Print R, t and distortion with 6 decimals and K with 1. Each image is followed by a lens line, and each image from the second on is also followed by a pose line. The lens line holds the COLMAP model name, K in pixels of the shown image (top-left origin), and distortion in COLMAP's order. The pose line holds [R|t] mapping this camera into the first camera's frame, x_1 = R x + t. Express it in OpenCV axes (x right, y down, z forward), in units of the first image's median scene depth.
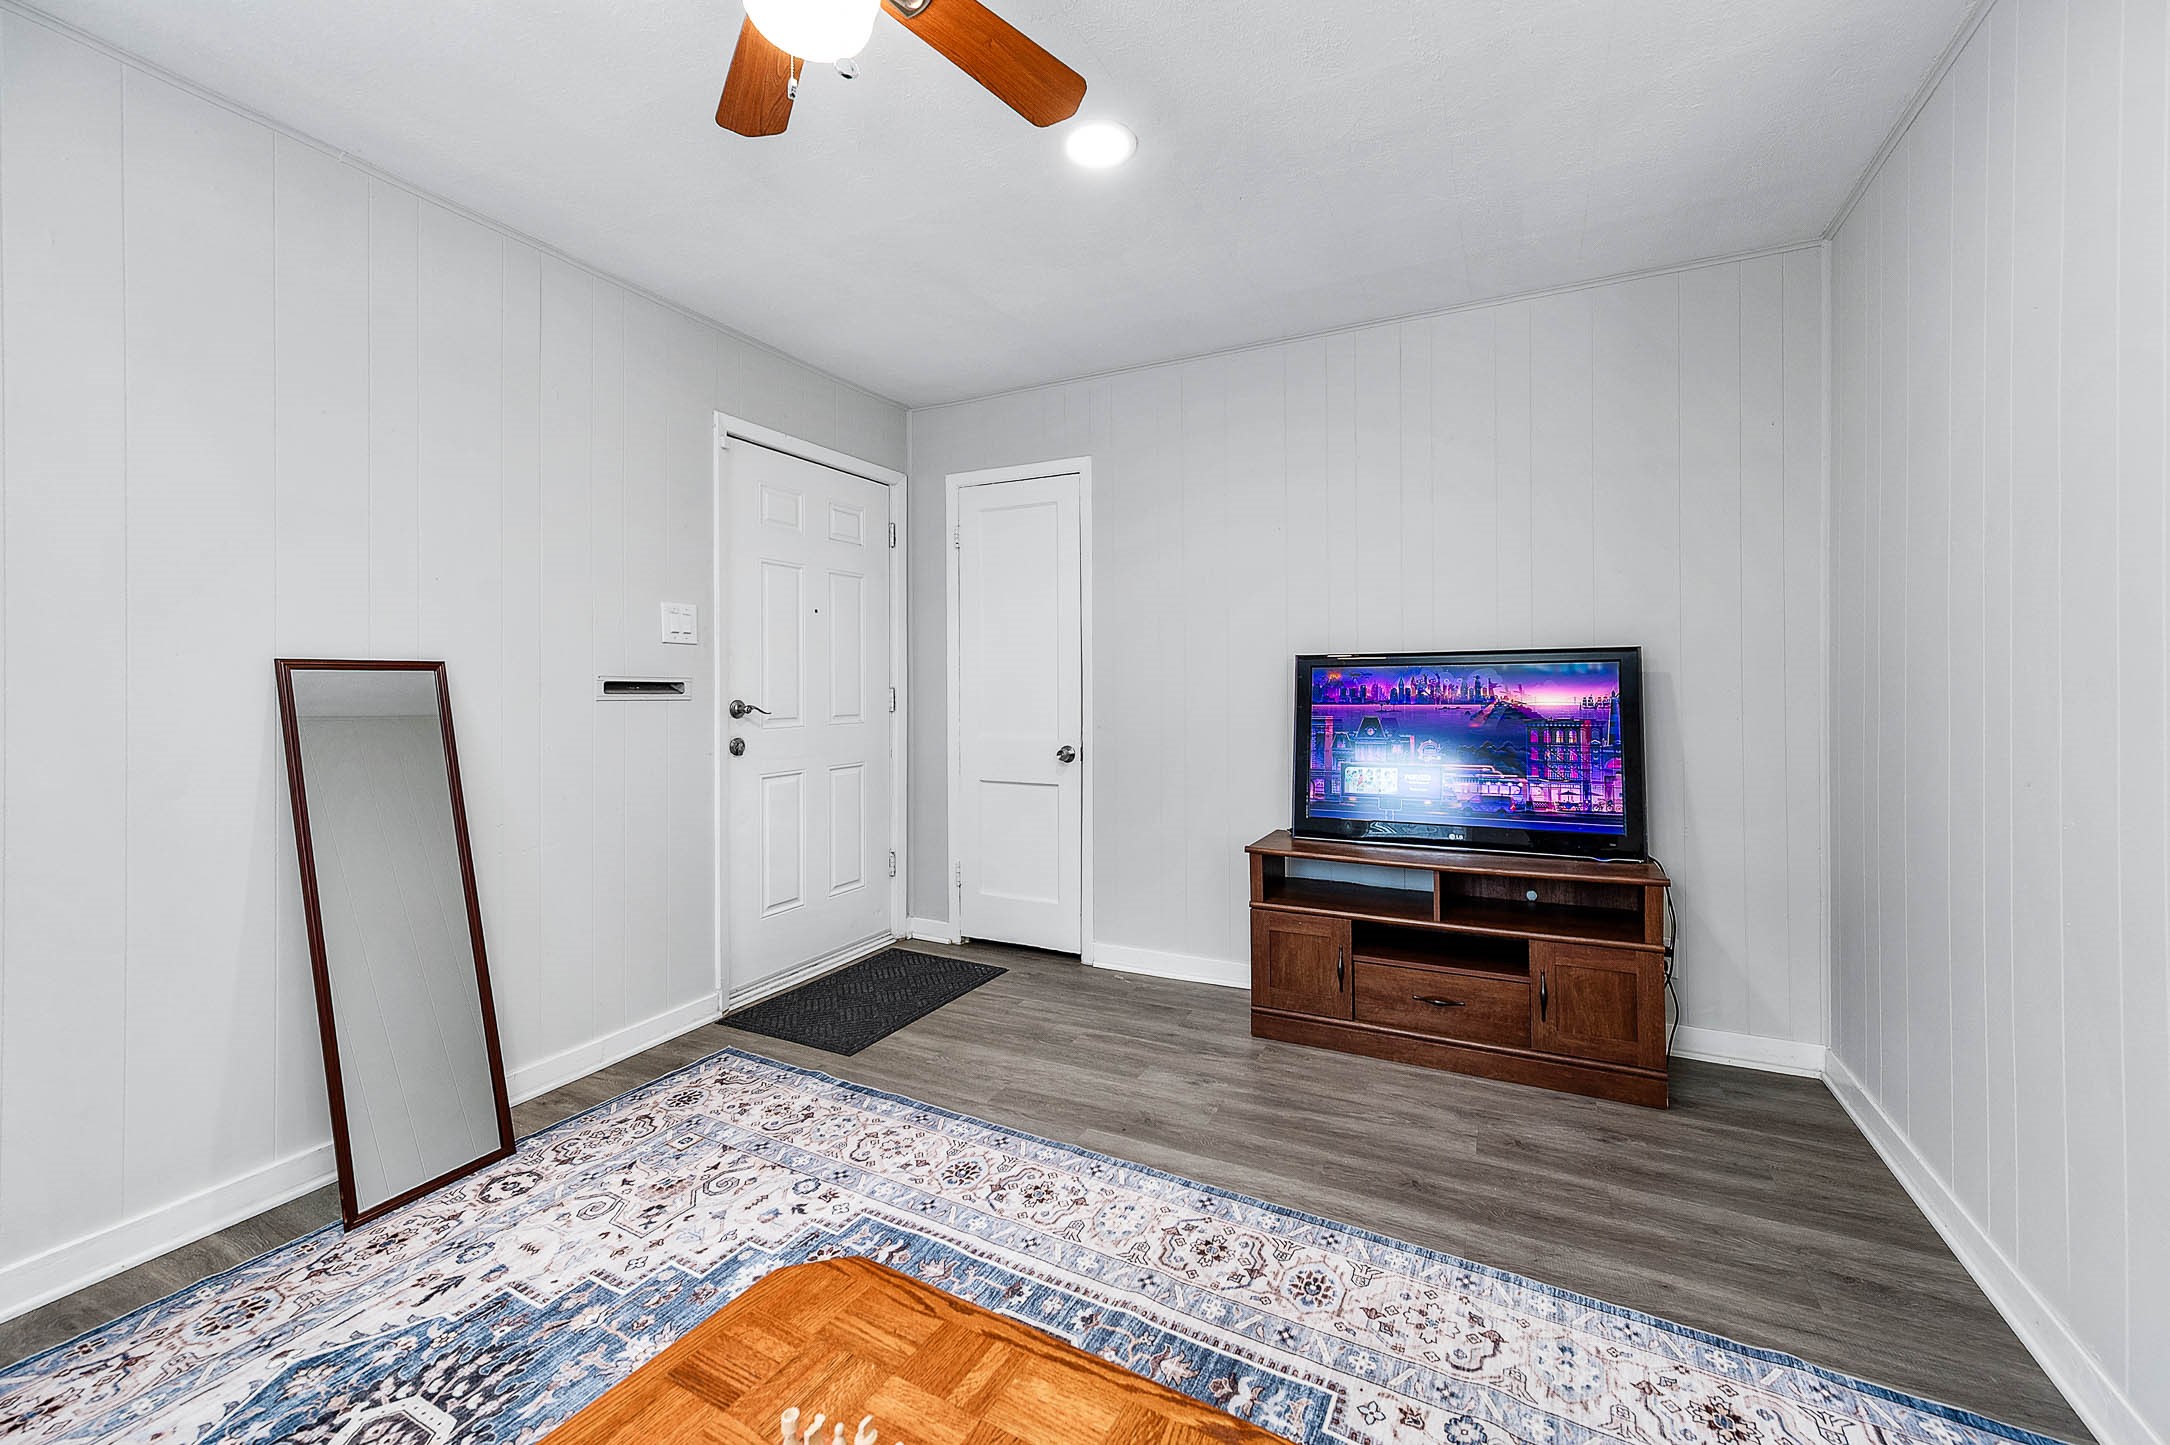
lens RADIAL K [[869.9, 0, 1089.8], [0, 869.9, 706.0], [0, 0, 1]] dist [0.005350, 0.000043]
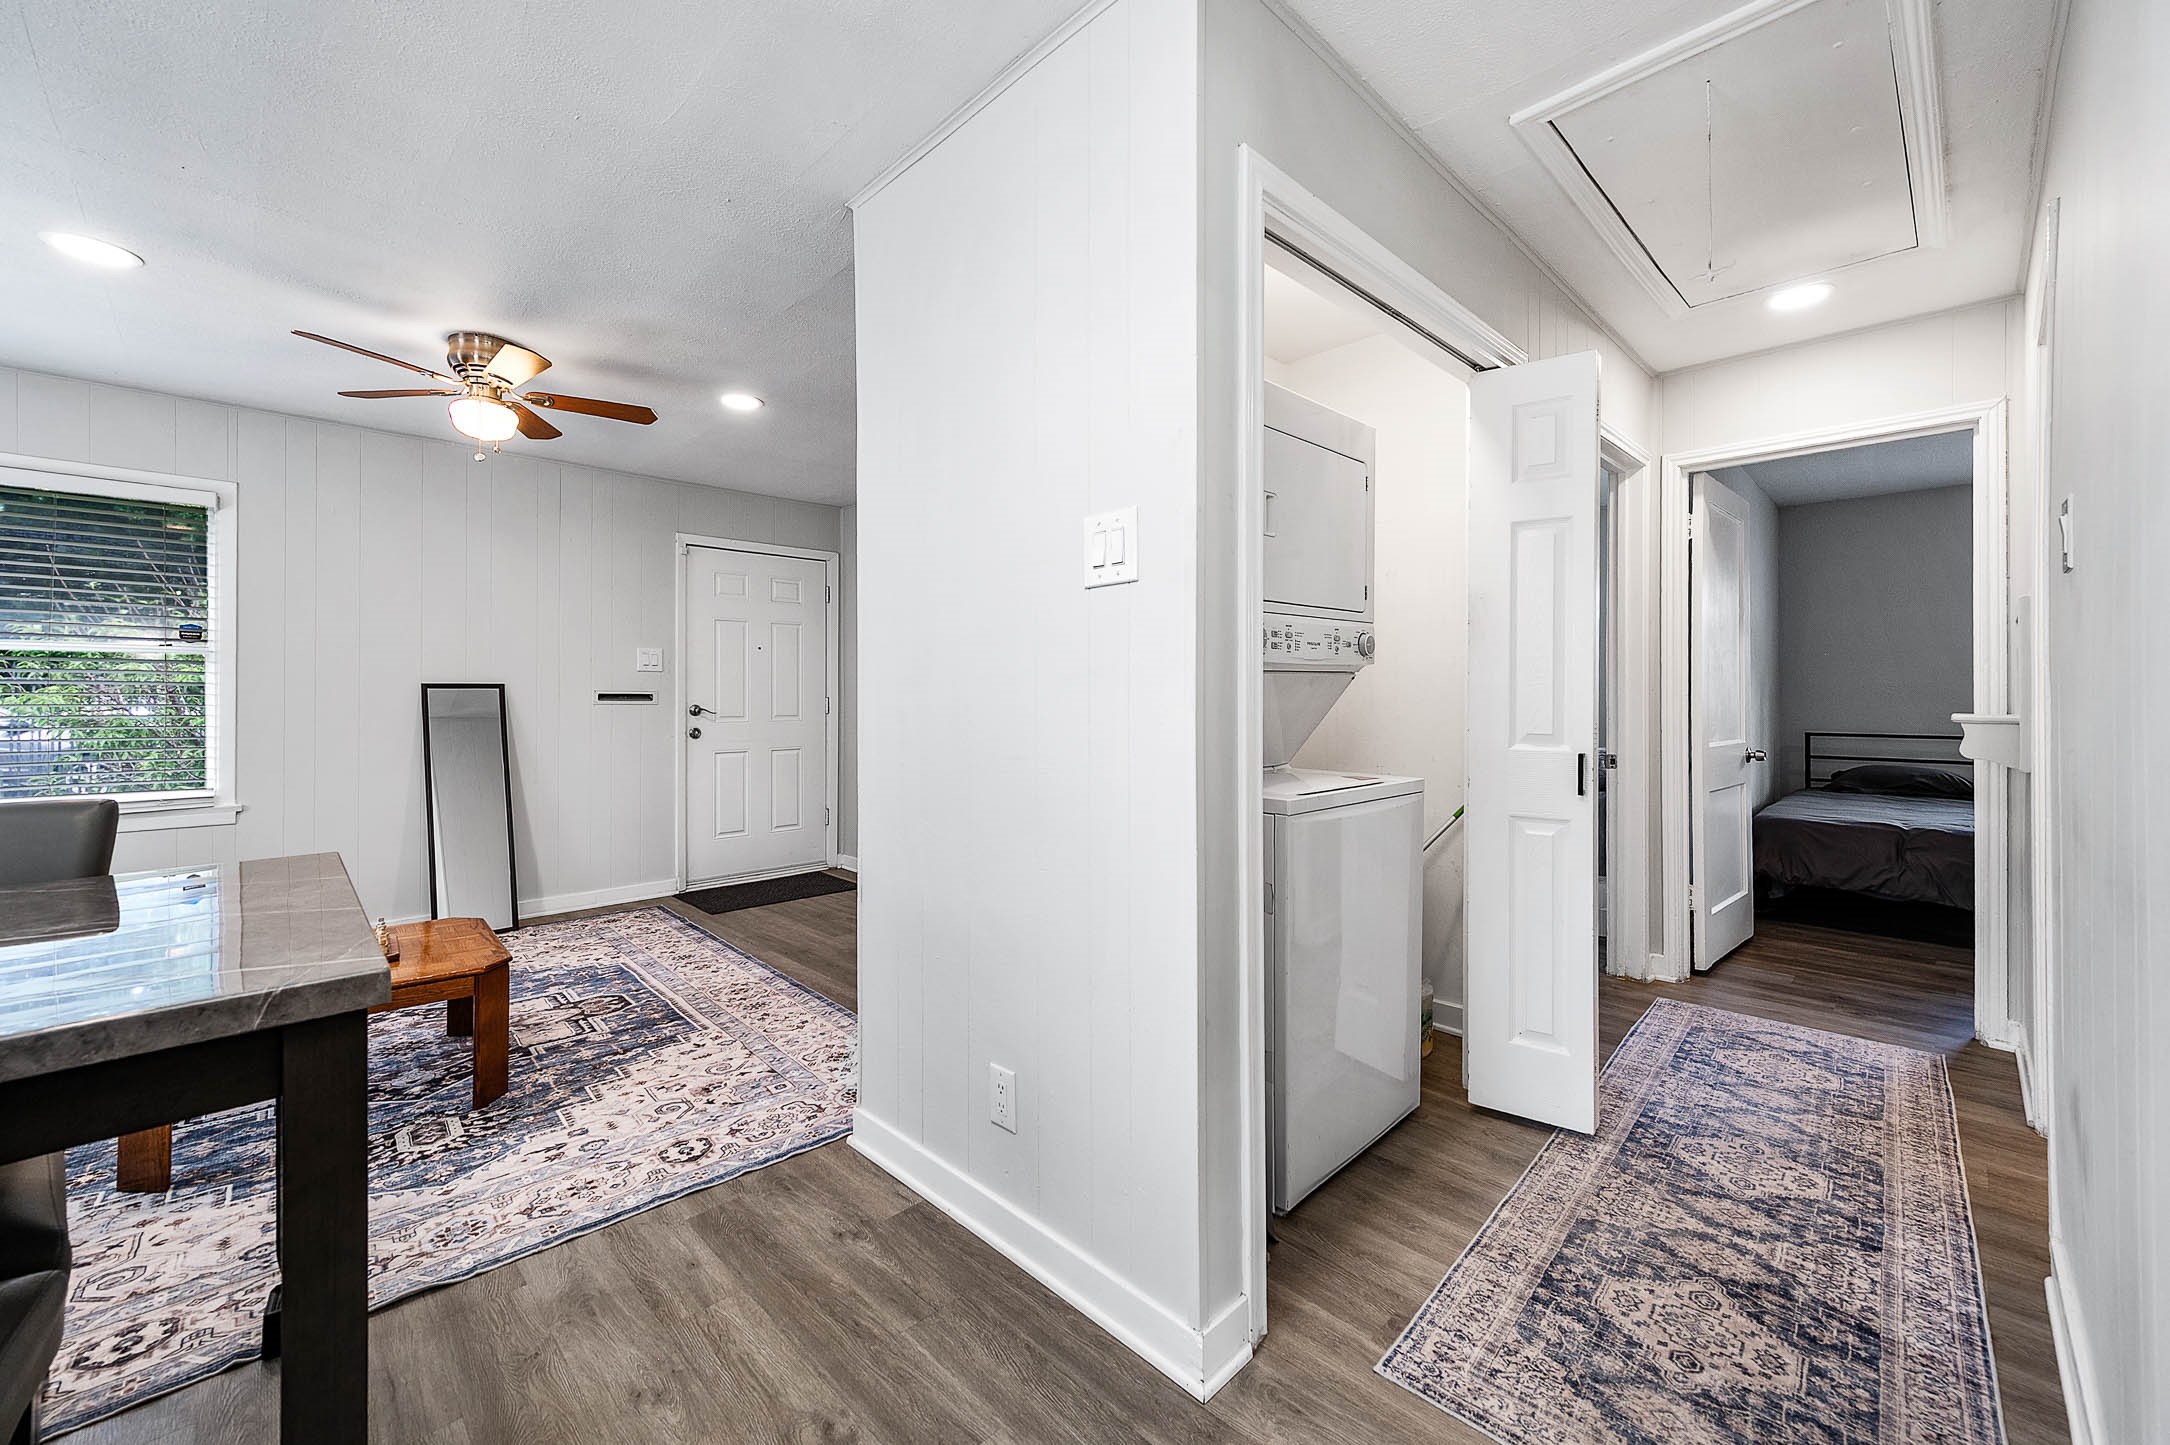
lens RADIAL K [[869.9, 0, 1089.8], [0, 869.9, 706.0], [0, 0, 1]] dist [0.005350, 0.000043]
pose [[0.946934, 0.005147, -0.321387, 1.263287], [-0.009096, 0.999900, -0.010786, 0.010077], [0.321300, 0.013136, 0.946886, -0.488438]]
